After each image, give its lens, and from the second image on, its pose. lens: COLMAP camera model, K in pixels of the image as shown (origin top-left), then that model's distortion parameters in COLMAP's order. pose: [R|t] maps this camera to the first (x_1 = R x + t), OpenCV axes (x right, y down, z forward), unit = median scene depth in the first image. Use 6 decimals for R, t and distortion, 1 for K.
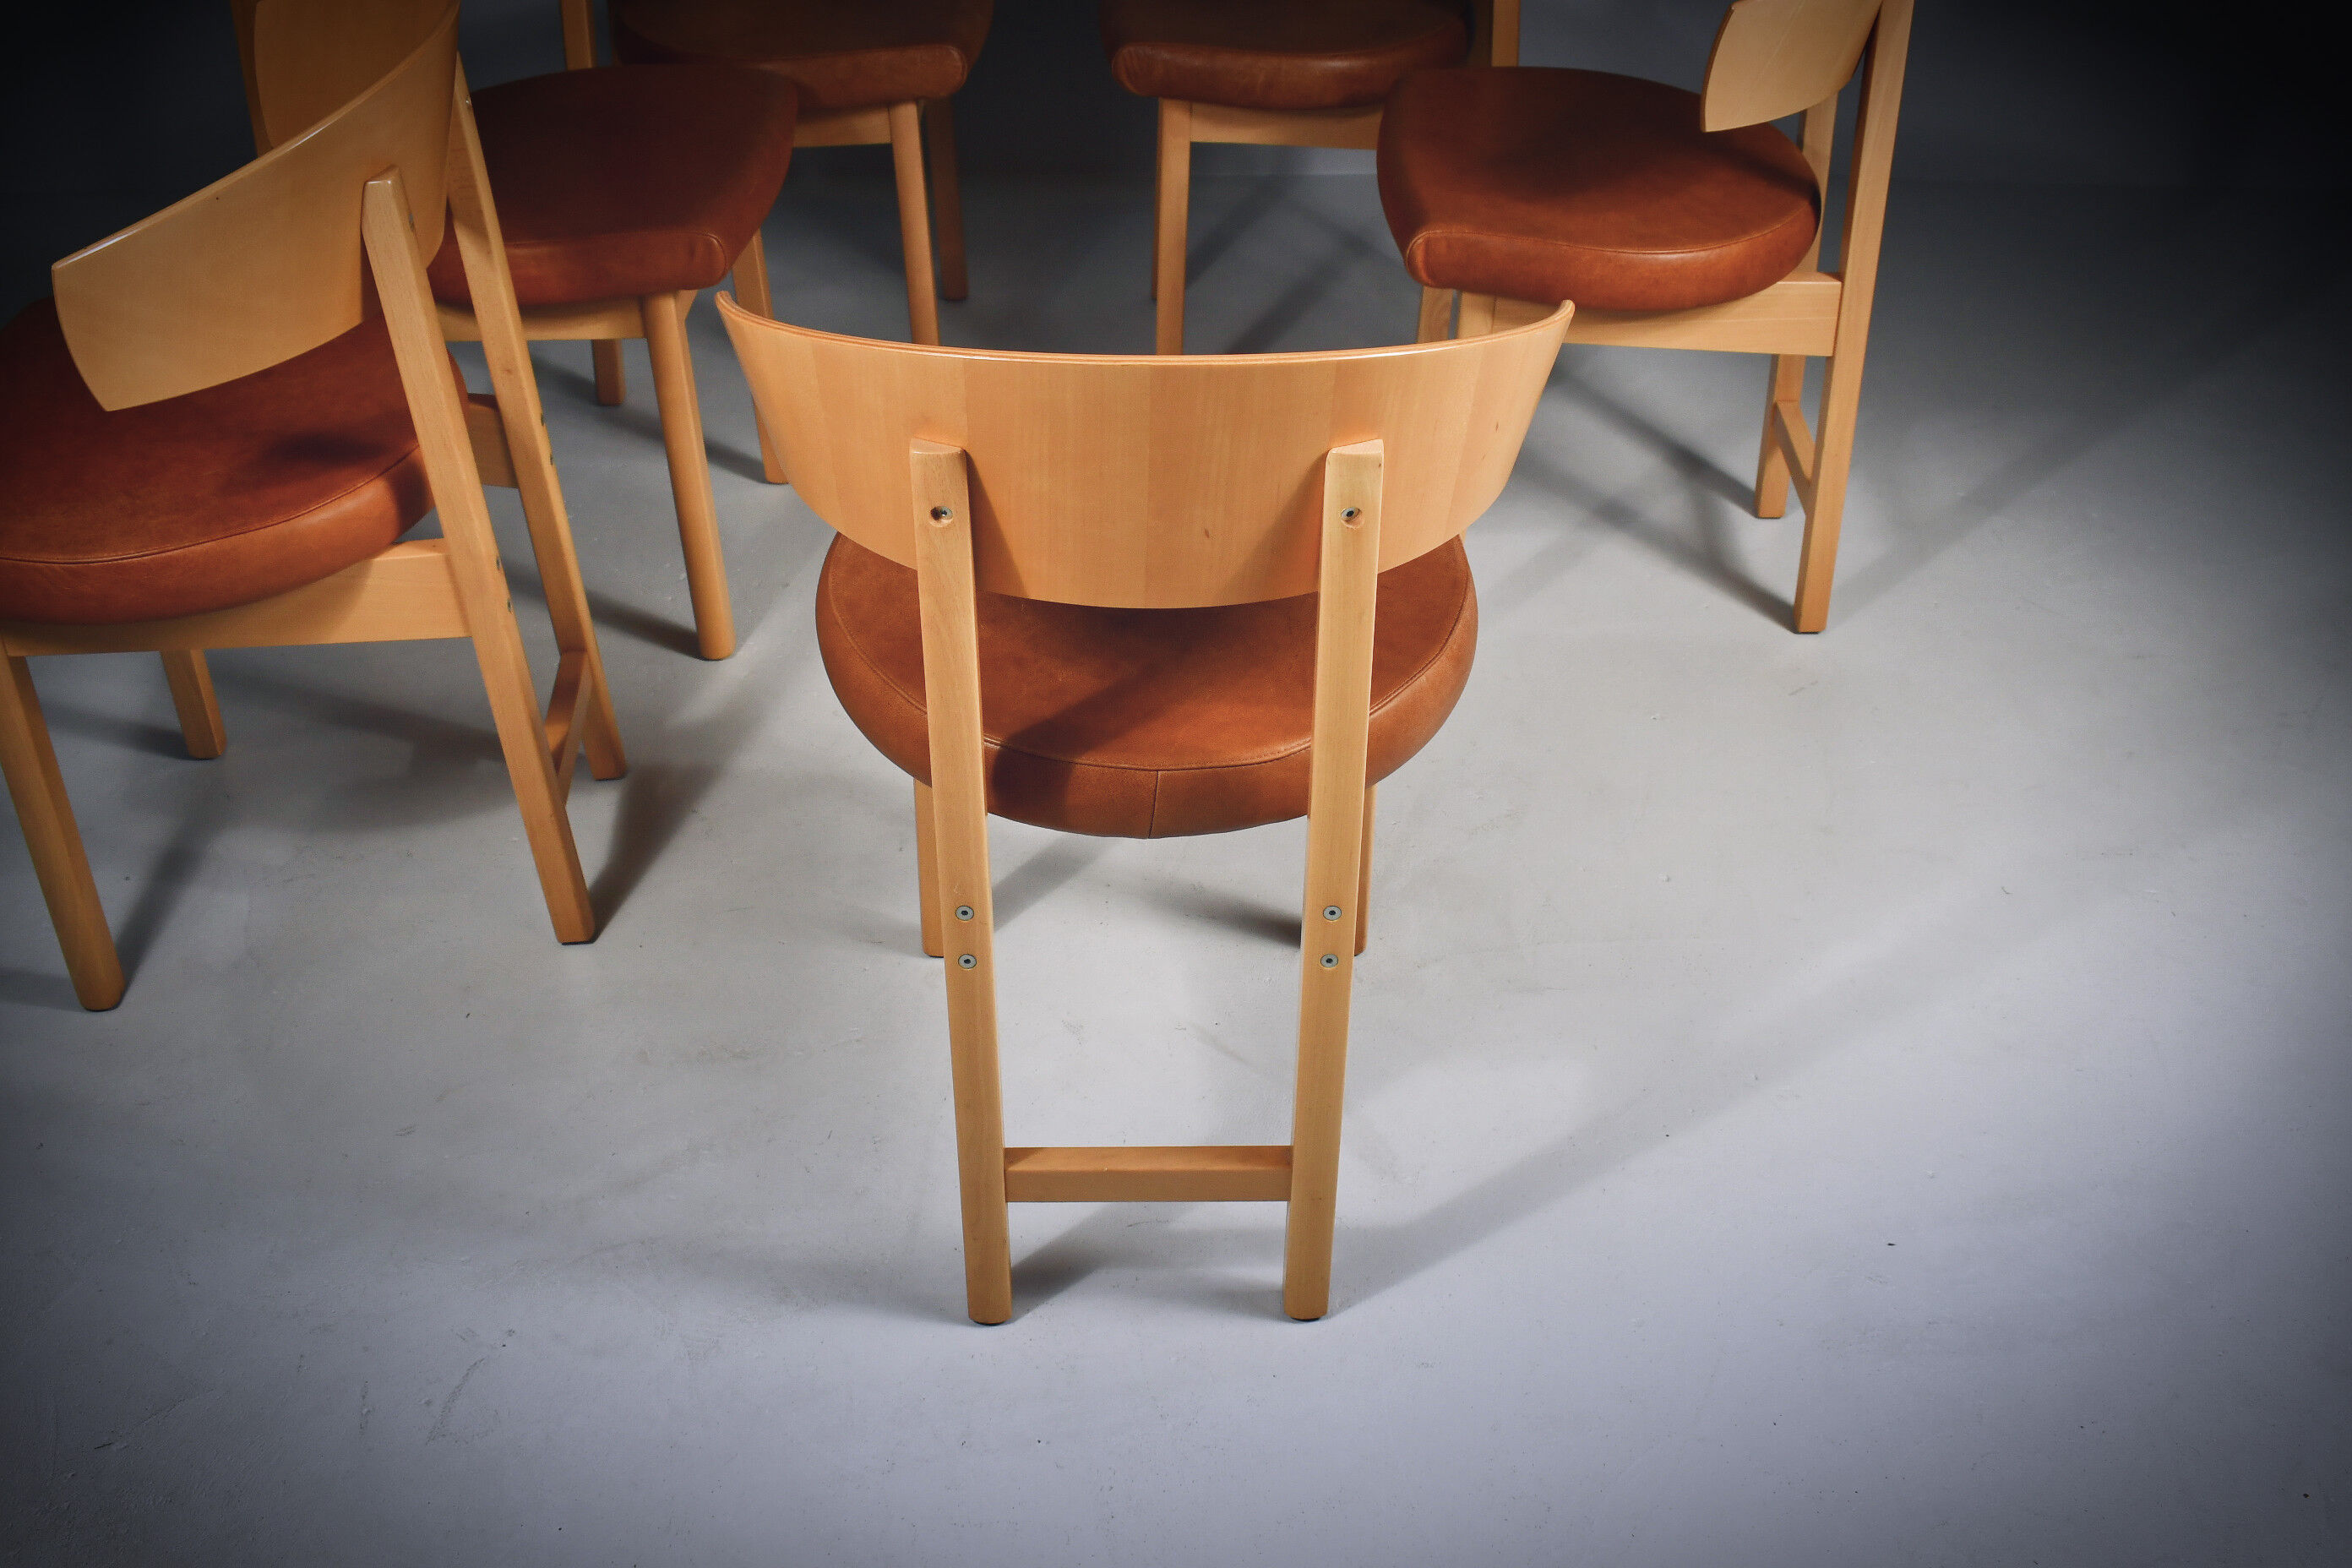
lens RADIAL K [[2316.5, 0, 1176.0], [0, 2316.5, 784.0], [0, 0, 1]] dist [-0.074152, -0.003990]
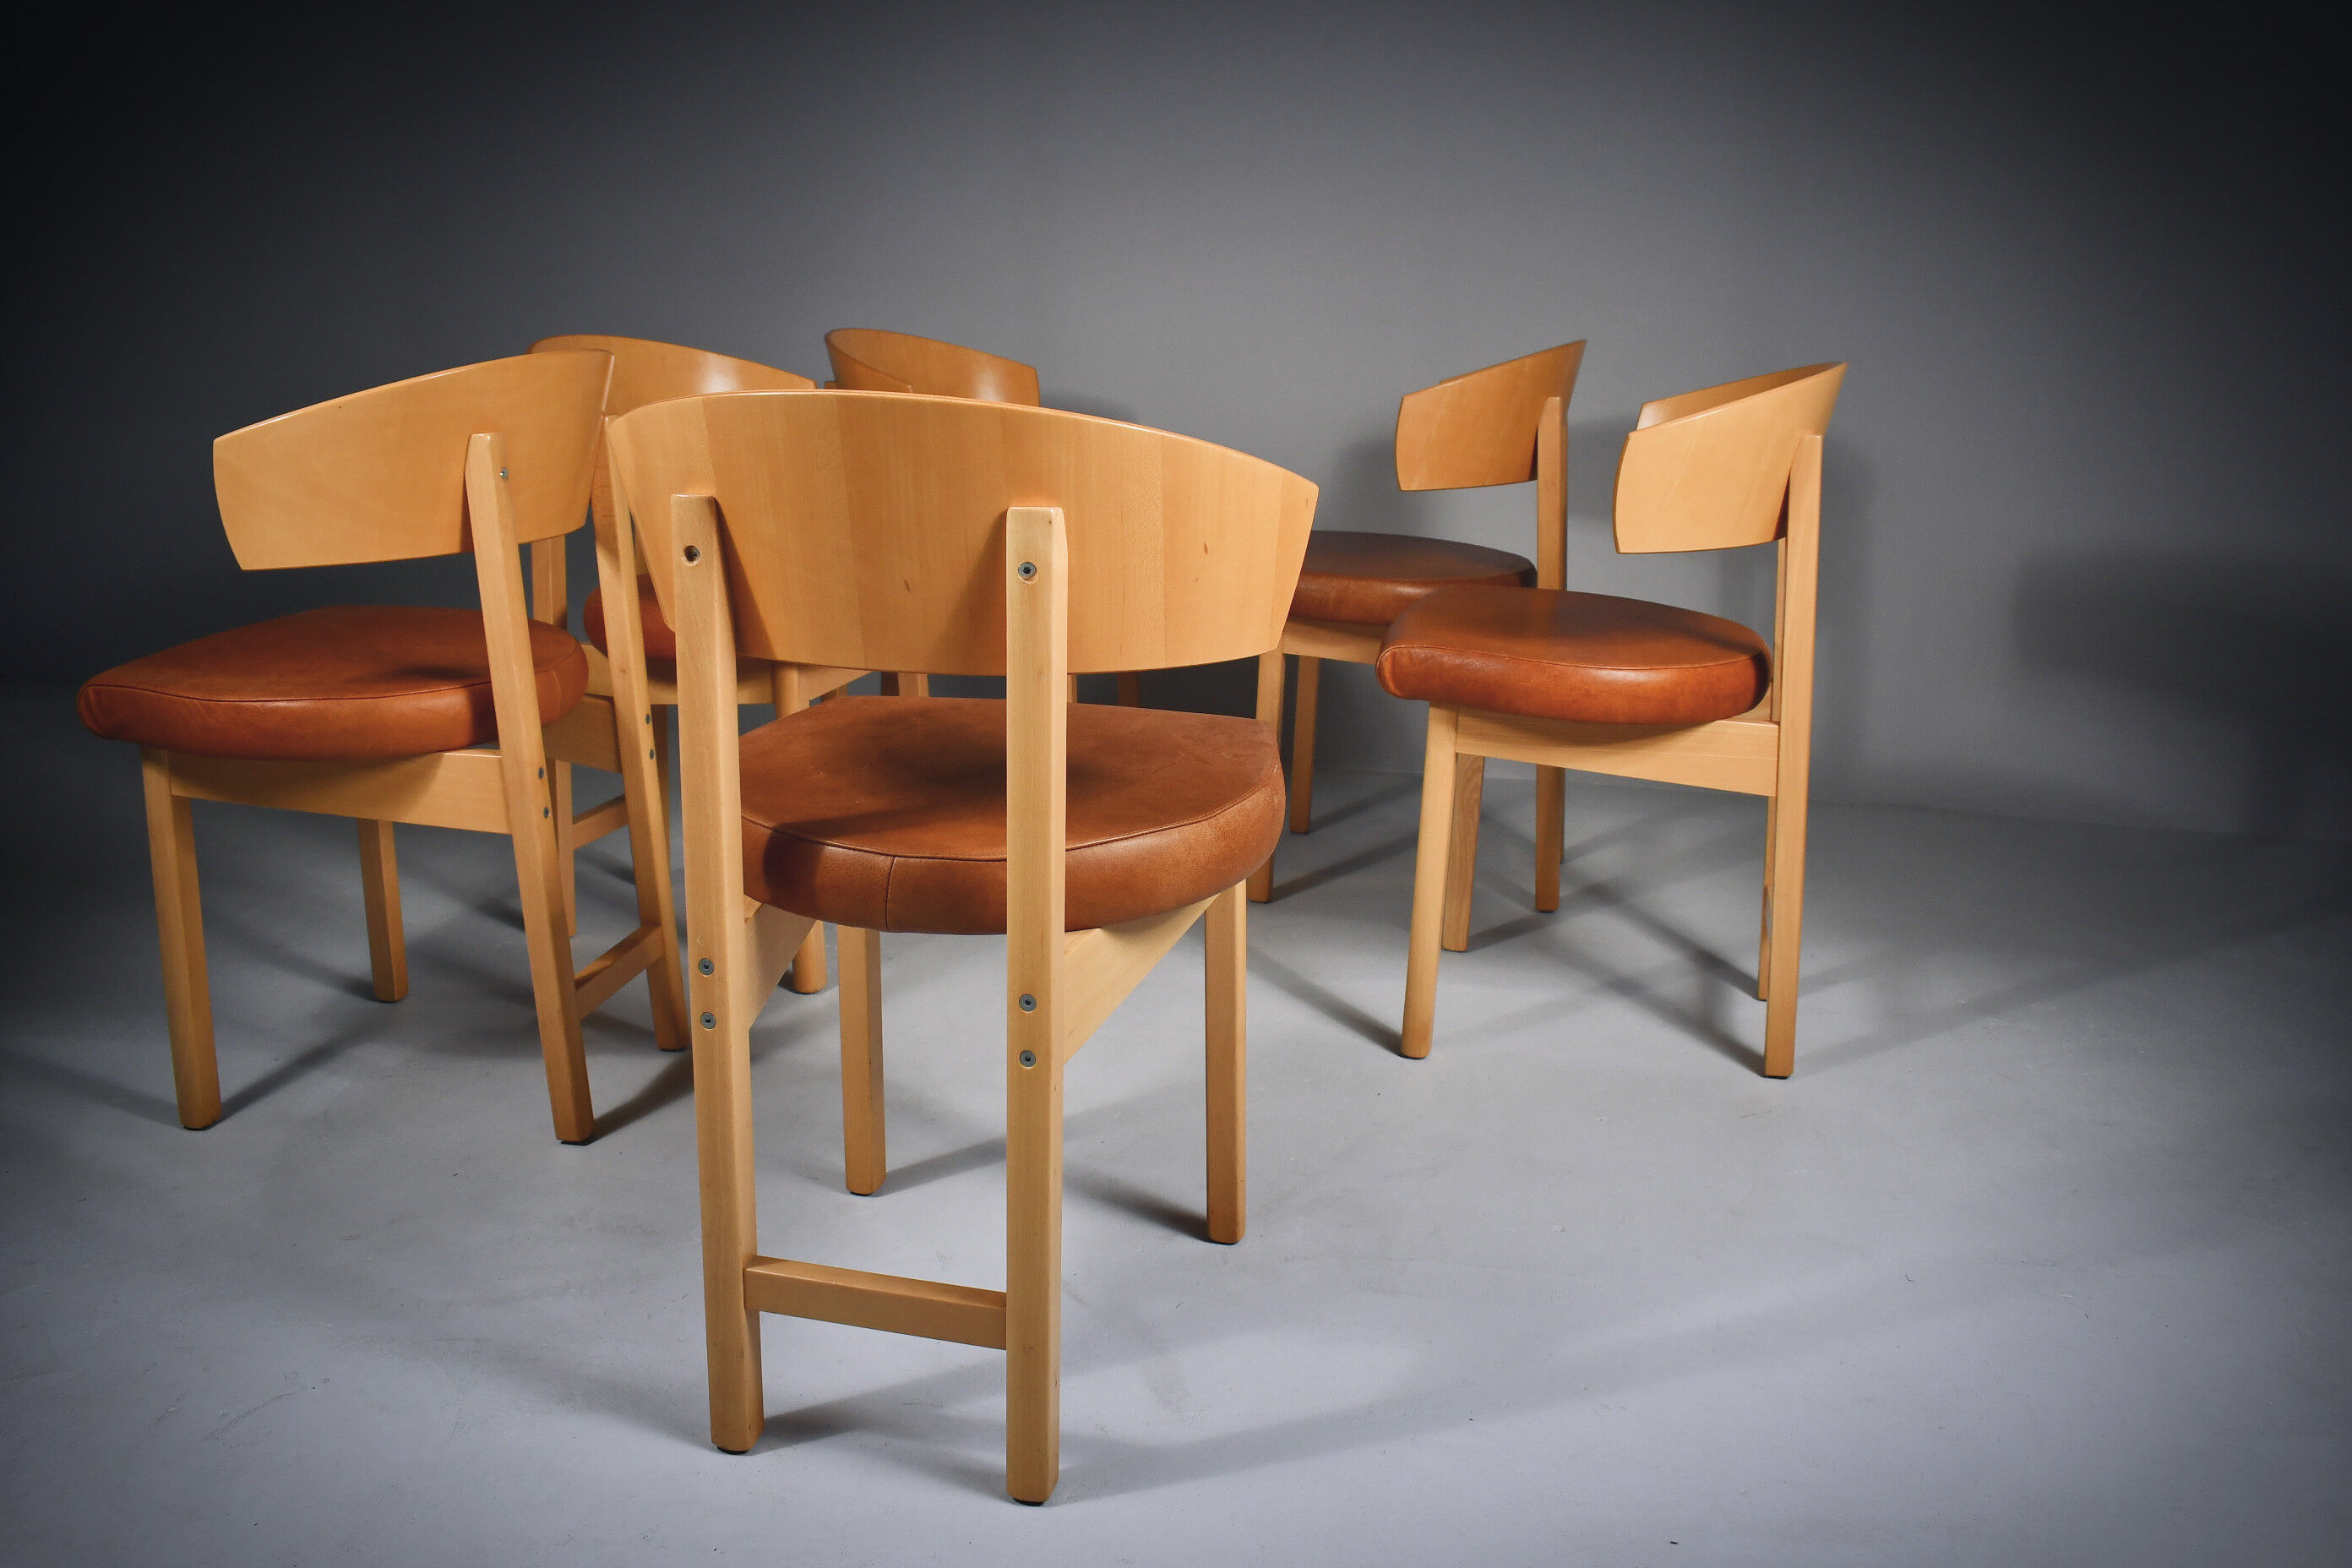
lens RADIAL K [[1840.8, 0, 1176.0], [0, 1840.8, 784.0], [0, 0, 1]] dist [-0.095705, 0.009249]
pose [[0.969168, 0.067595, -0.236950, 0.263374], [-0.153040, 0.918797, -0.363855, 0.209680], [0.193114, 0.388899, 0.900813, 0.190767]]
